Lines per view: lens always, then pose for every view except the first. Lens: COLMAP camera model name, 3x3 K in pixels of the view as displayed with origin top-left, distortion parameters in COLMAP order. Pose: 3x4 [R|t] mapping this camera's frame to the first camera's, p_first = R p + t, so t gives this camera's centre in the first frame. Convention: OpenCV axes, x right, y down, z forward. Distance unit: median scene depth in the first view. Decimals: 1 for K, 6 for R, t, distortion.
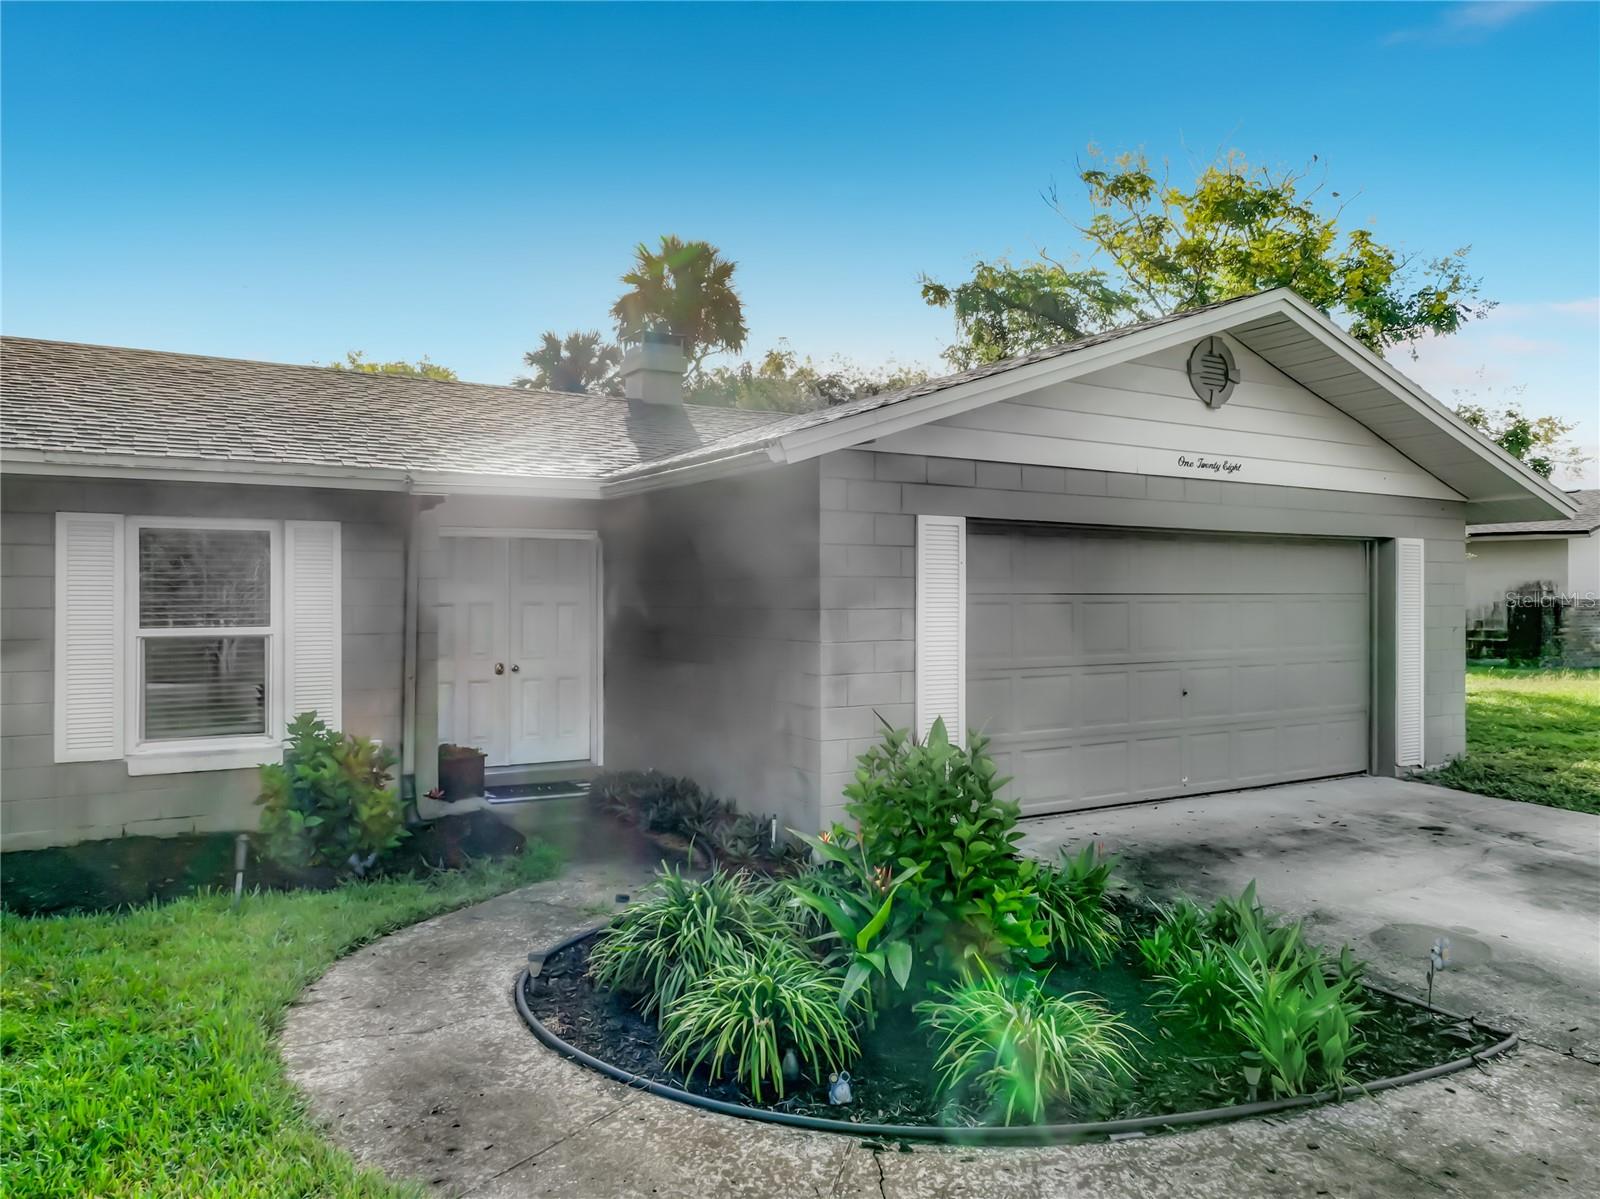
lens RADIAL K [[1105.9, 0, 796.0], [0, 1105.9, 616.3], [0, 0, 1]] dist [0.001539, 0.002341]
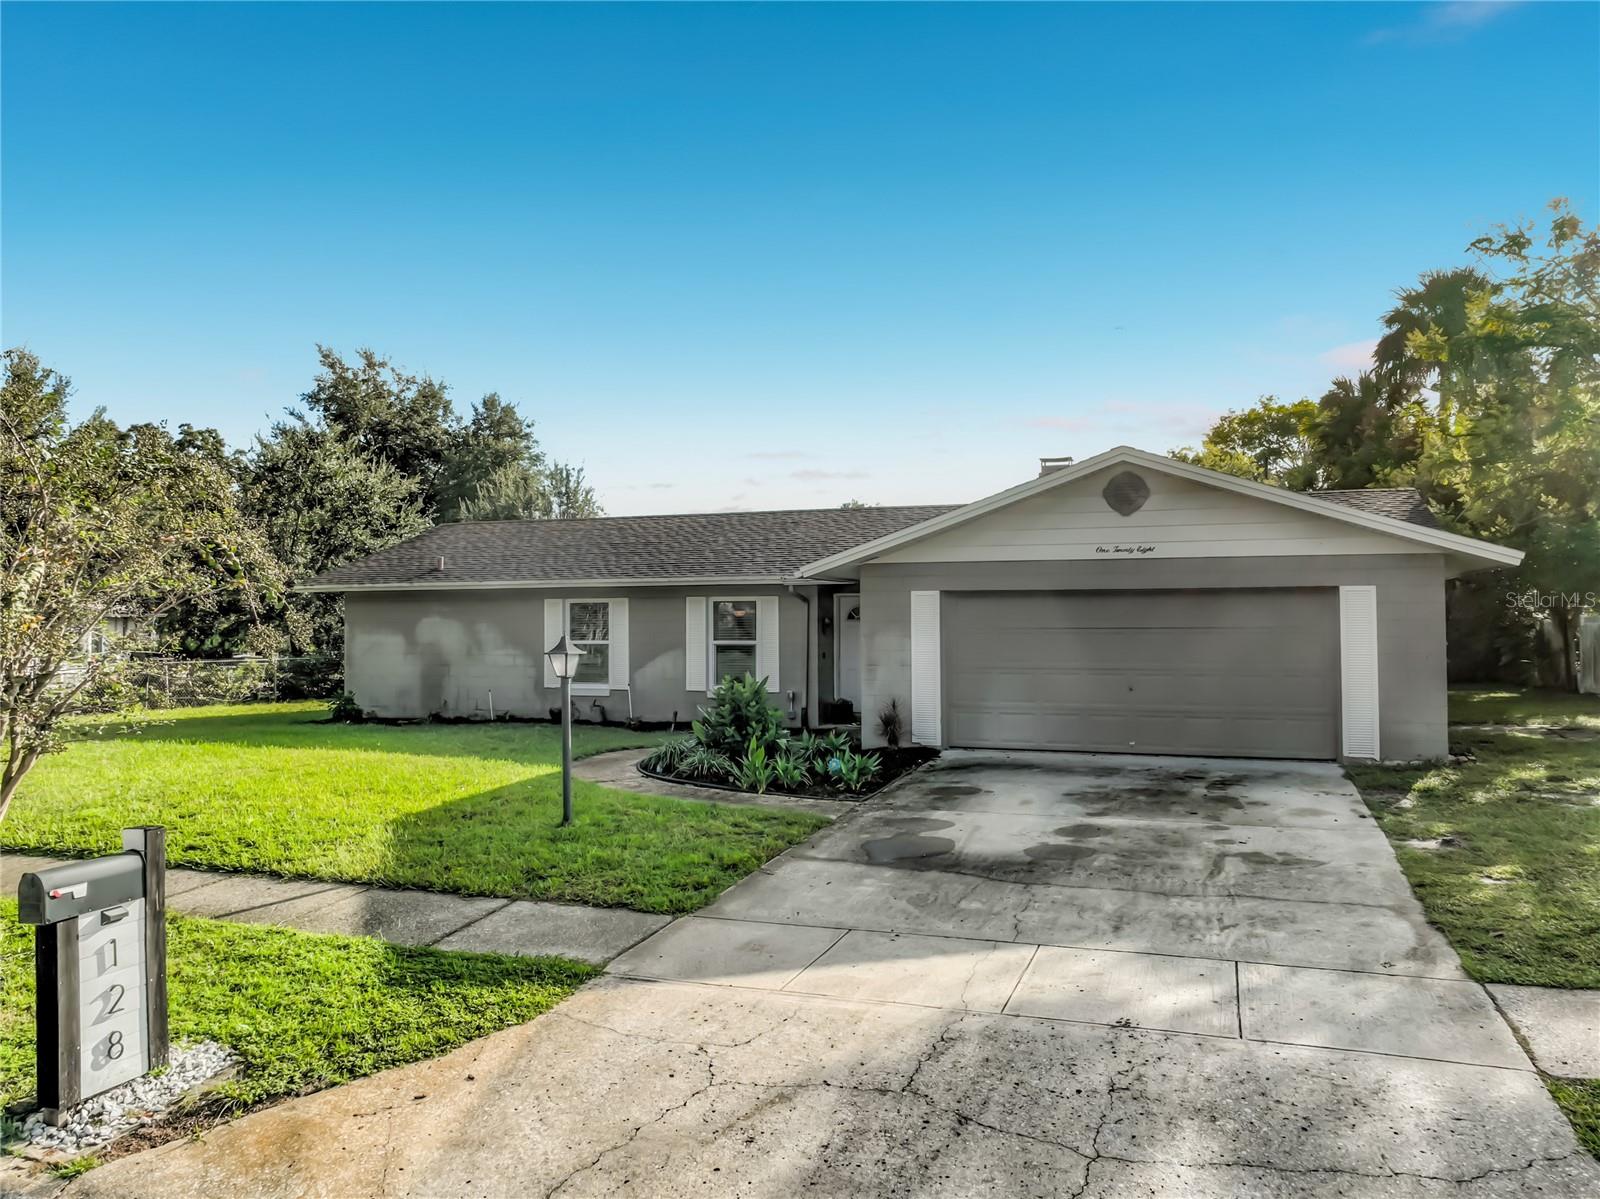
lens RADIAL K [[1139.5, 0, 802.1], [0, 1139.5, 602.4], [0, 0, 1]] dist [-0.009276, 0.007522]
pose [[0.615300, -0.012720, -0.788190, 0.724416], [-0.010394, 0.999652, -0.024248, -0.007088], [0.788224, 0.023112, 0.614954, -0.208247]]
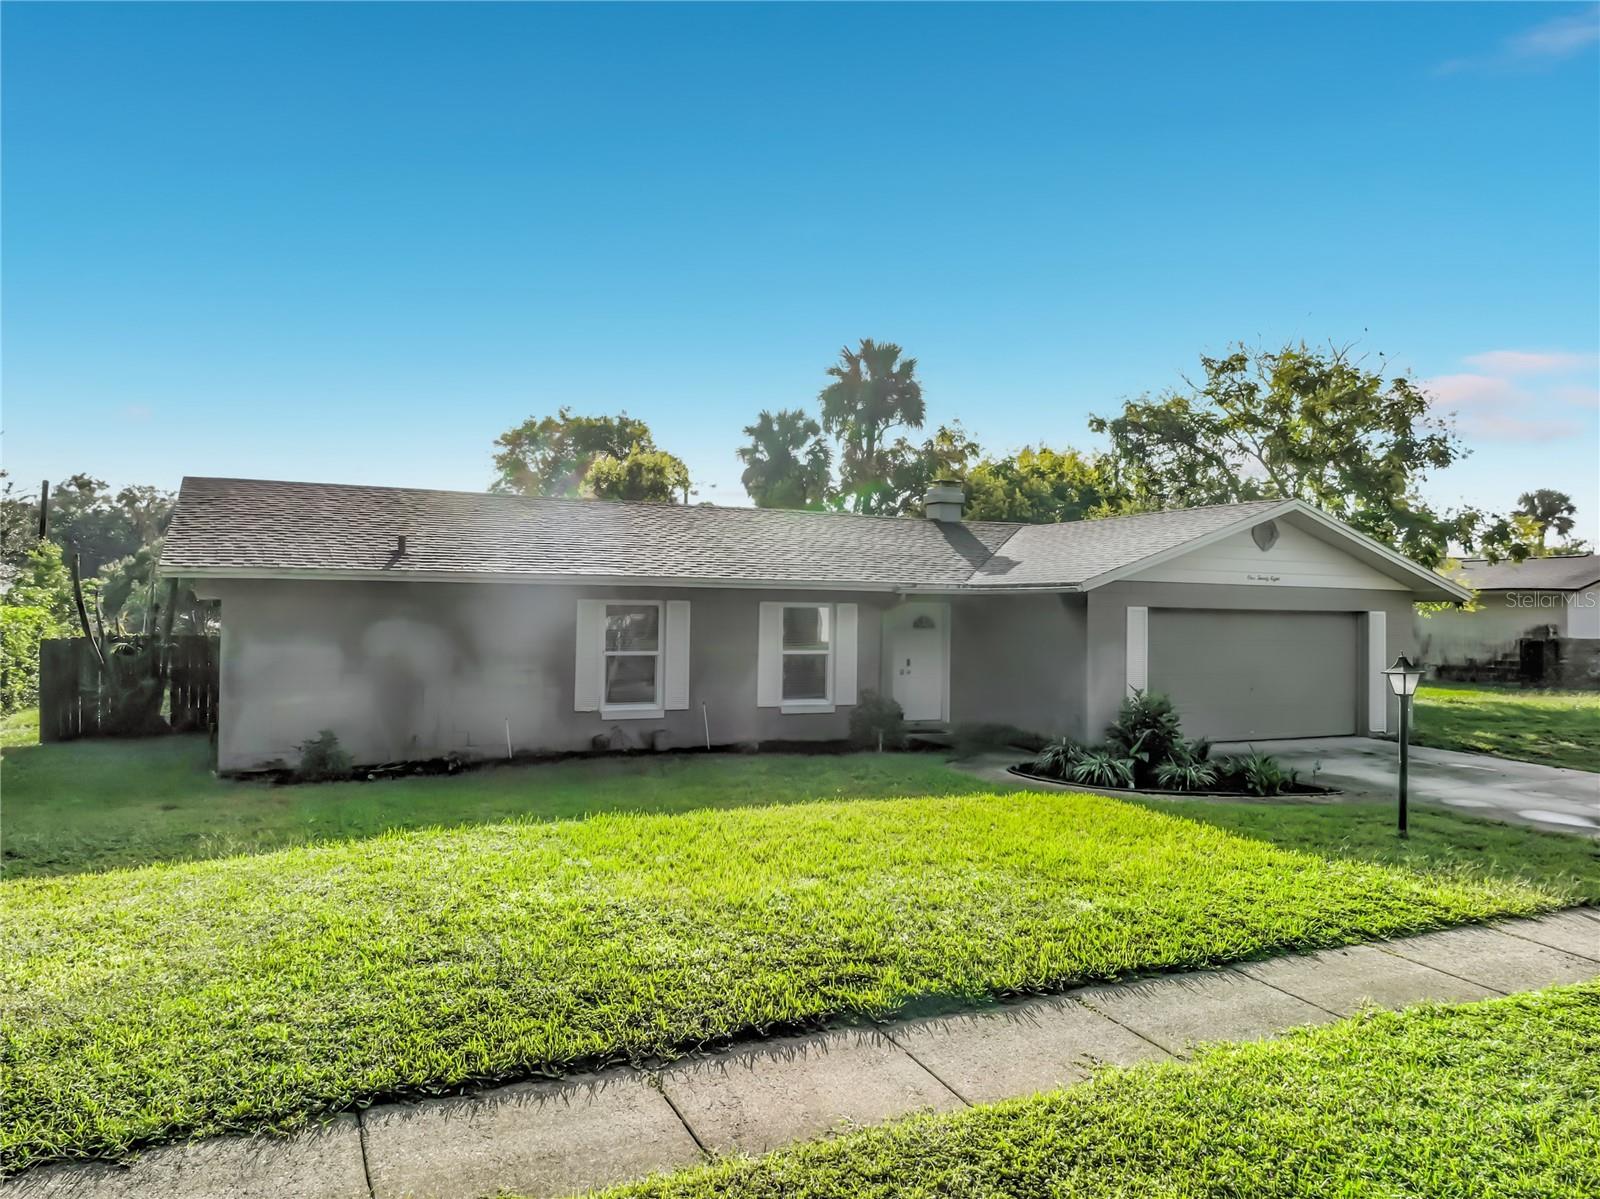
lens RADIAL K [[1136.6, 0, 804.8], [0, 1136.6, 598.3], [0, 0, 1]] dist [-0.005141, 0.022090]
pose [[0.996705, 0.011274, -0.080327, -0.160251], [-0.013819, 0.999418, -0.031198, -0.010967], [0.079928, 0.032205, 0.996280, -0.612027]]
